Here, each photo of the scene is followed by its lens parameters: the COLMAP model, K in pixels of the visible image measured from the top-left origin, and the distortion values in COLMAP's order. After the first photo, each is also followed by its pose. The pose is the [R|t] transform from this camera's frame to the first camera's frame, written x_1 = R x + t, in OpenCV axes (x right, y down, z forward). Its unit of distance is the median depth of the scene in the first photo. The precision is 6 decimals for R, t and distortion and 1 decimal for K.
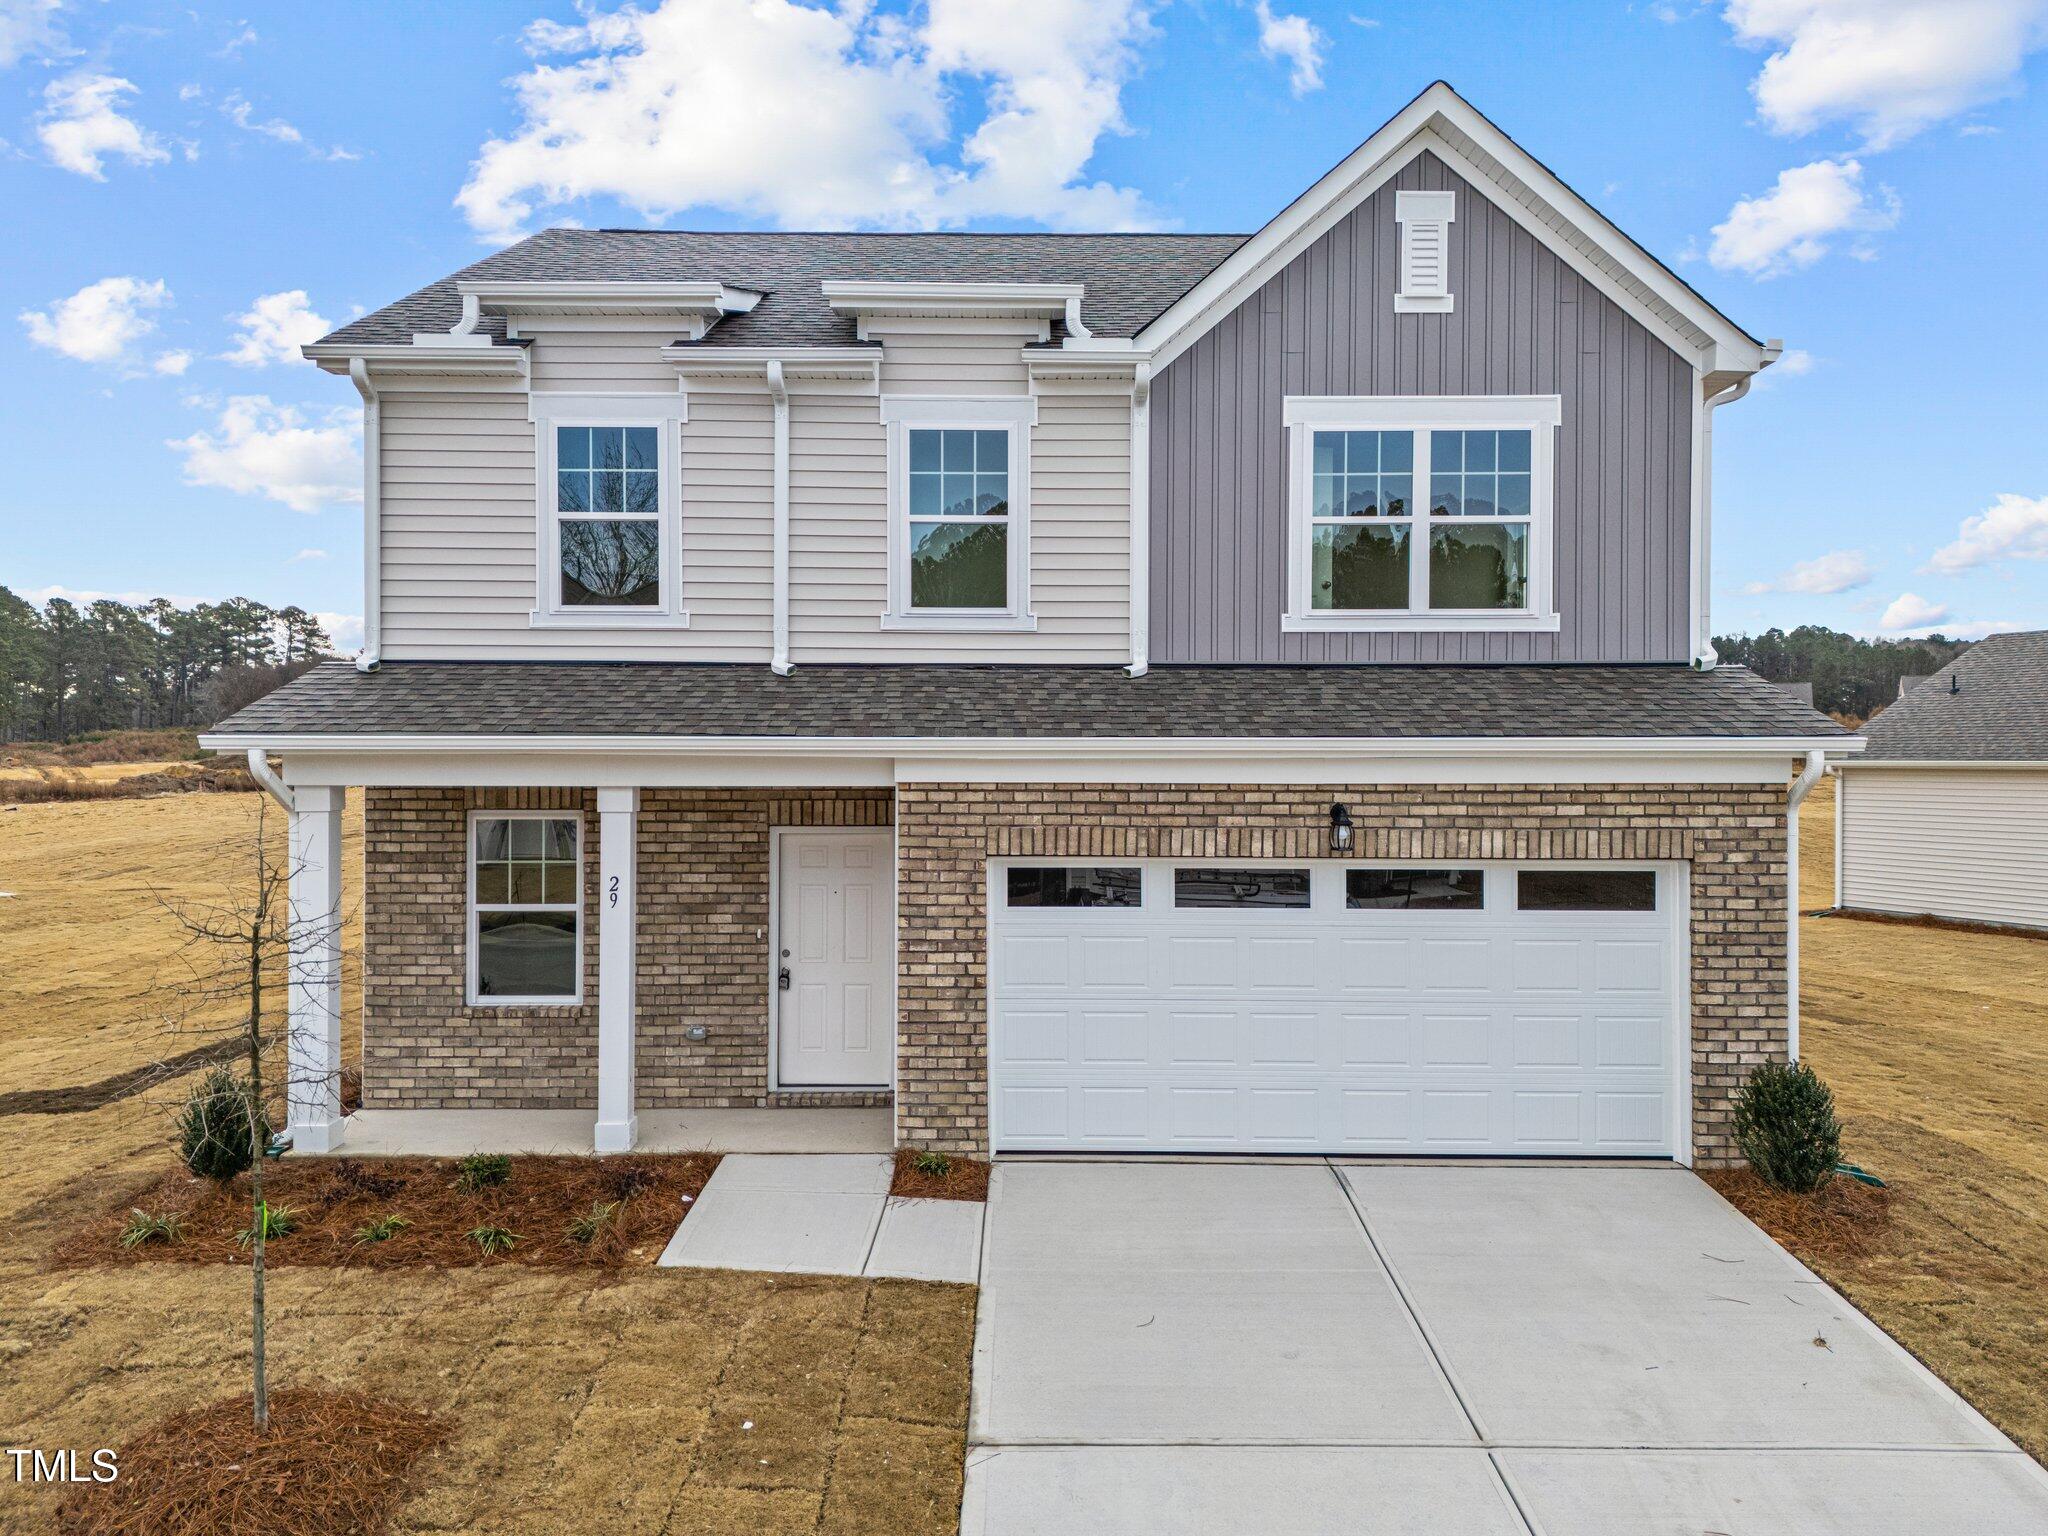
lens RADIAL K [[1521.0, 0, 1024.0], [0, 1521.0, 768.0], [0, 0, 1]] dist [0.044723, -0.035081]
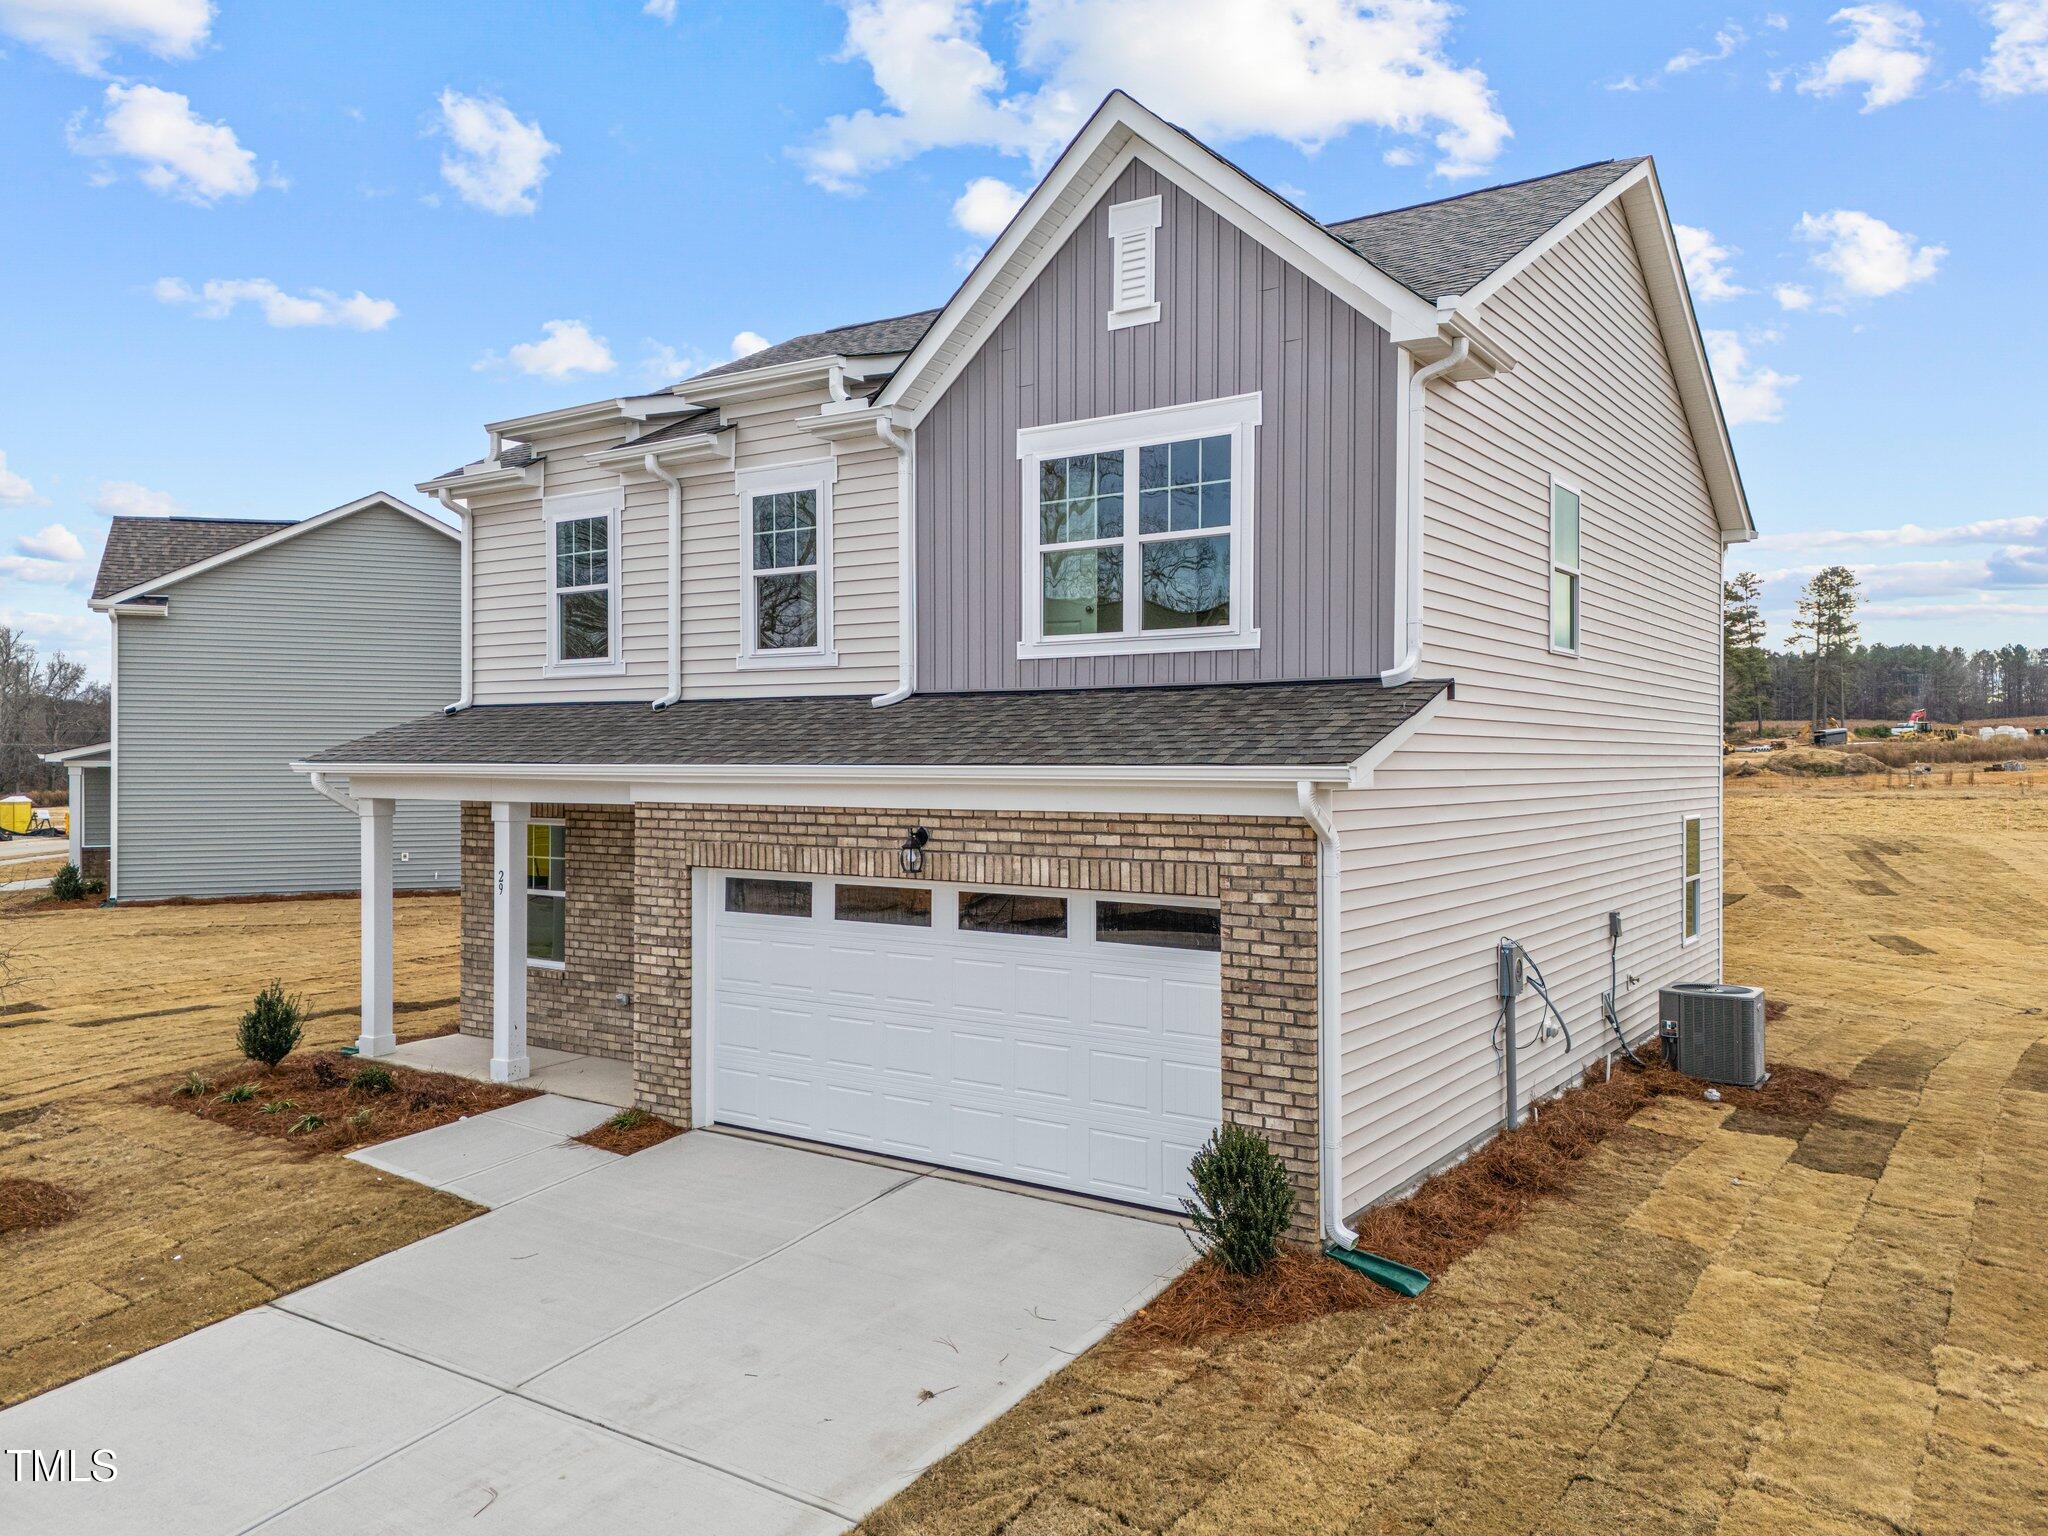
lens RADIAL K [[1521.0, 0, 1024.0], [0, 1521.0, 768.0], [0, 0, 1]] dist [0.044723, -0.035081]
pose [[0.823003, 0.001443, -0.568036, 0.854015], [-0.004331, 0.999984, -0.003735, -0.013974], [0.568021, 0.005534, 0.822996, 0.182971]]
